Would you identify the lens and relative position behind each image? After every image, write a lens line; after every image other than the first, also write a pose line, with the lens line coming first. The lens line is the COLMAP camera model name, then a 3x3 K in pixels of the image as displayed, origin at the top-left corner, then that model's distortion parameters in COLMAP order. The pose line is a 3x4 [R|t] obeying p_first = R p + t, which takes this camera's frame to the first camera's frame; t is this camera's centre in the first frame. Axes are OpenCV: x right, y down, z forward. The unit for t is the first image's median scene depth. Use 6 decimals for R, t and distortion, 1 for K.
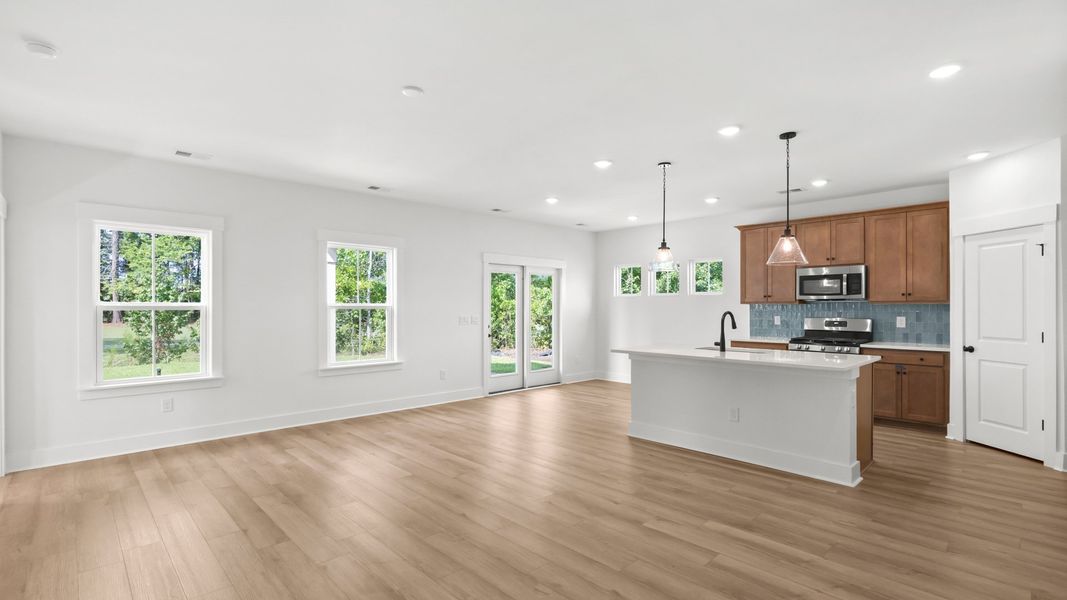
lens RADIAL K [[489.8, 0, 532.2], [0, 489.8, 306.2], [0, 0, 1]] dist [-0.001834, 0.000720]
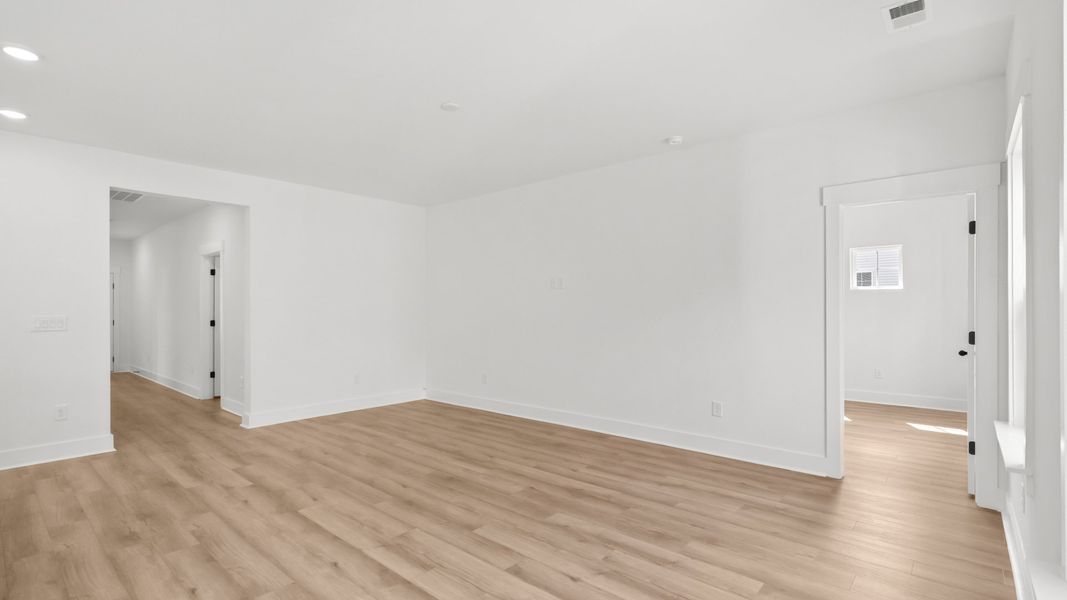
lens RADIAL K [[489.8, 0, 532.2], [0, 489.8, 306.2], [0, 0, 1]] dist [-0.001834, 0.000720]
pose [[-0.996431, 0.003099, -0.084358, -0.190163], [0.003651, 0.999973, -0.006397, 0.011868], [0.084336, -0.006682, -0.996415, 1.210571]]
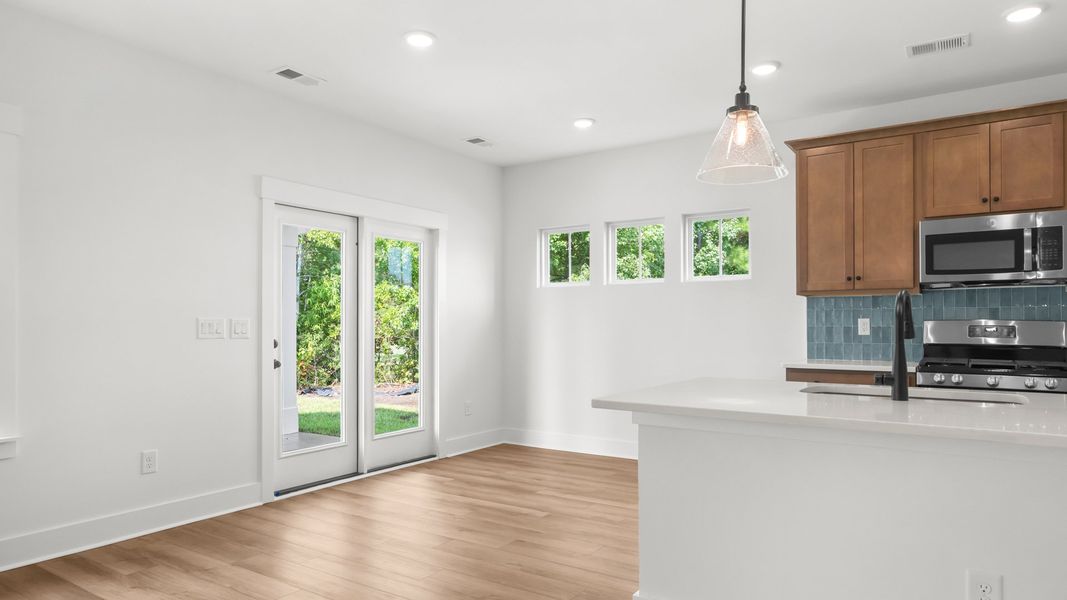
lens RADIAL K [[657.0, 0, 531.1], [0, 657.0, 320.1], [0, 0, 1]] dist [0.003567, 0.001662]
pose [[0.977589, -0.000533, 0.210522, 0.017548], [0.001219, 0.999994, -0.003130, 0.028825], [-0.210519, 0.003316, 0.977584, 0.488437]]
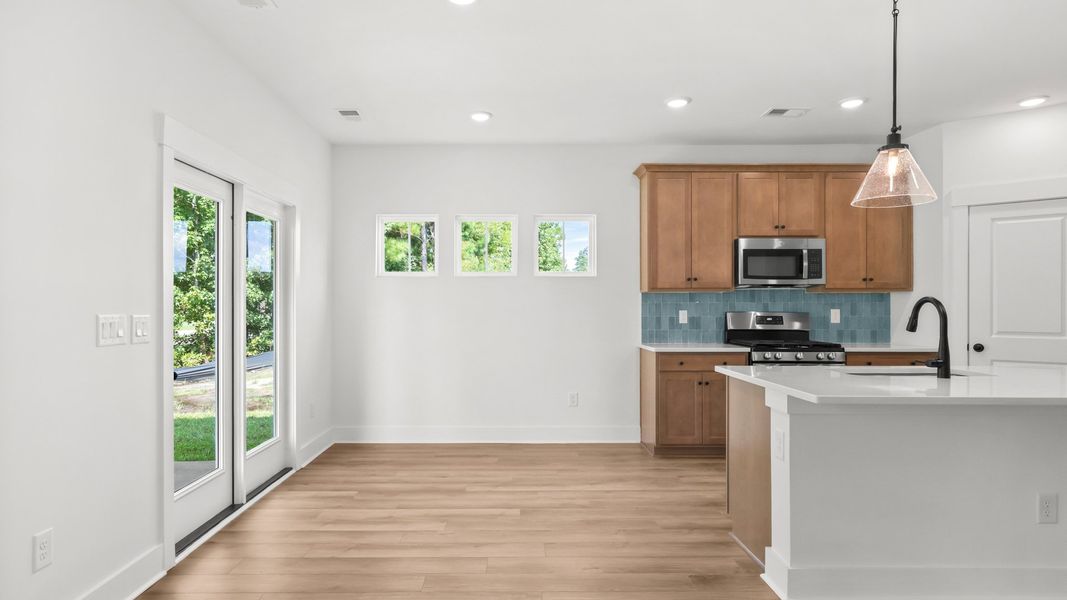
lens RADIAL K [[595.7, 0, 510.7], [0, 595.7, 306.8], [0, 0, 1]] dist [0.003969, 0.001693]
pose [[0.690175, -0.000985, 0.723641, -0.291168], [-0.001478, 0.999995, 0.002770, 0.016427], [-0.723641, -0.002981, 0.690171, 0.754275]]
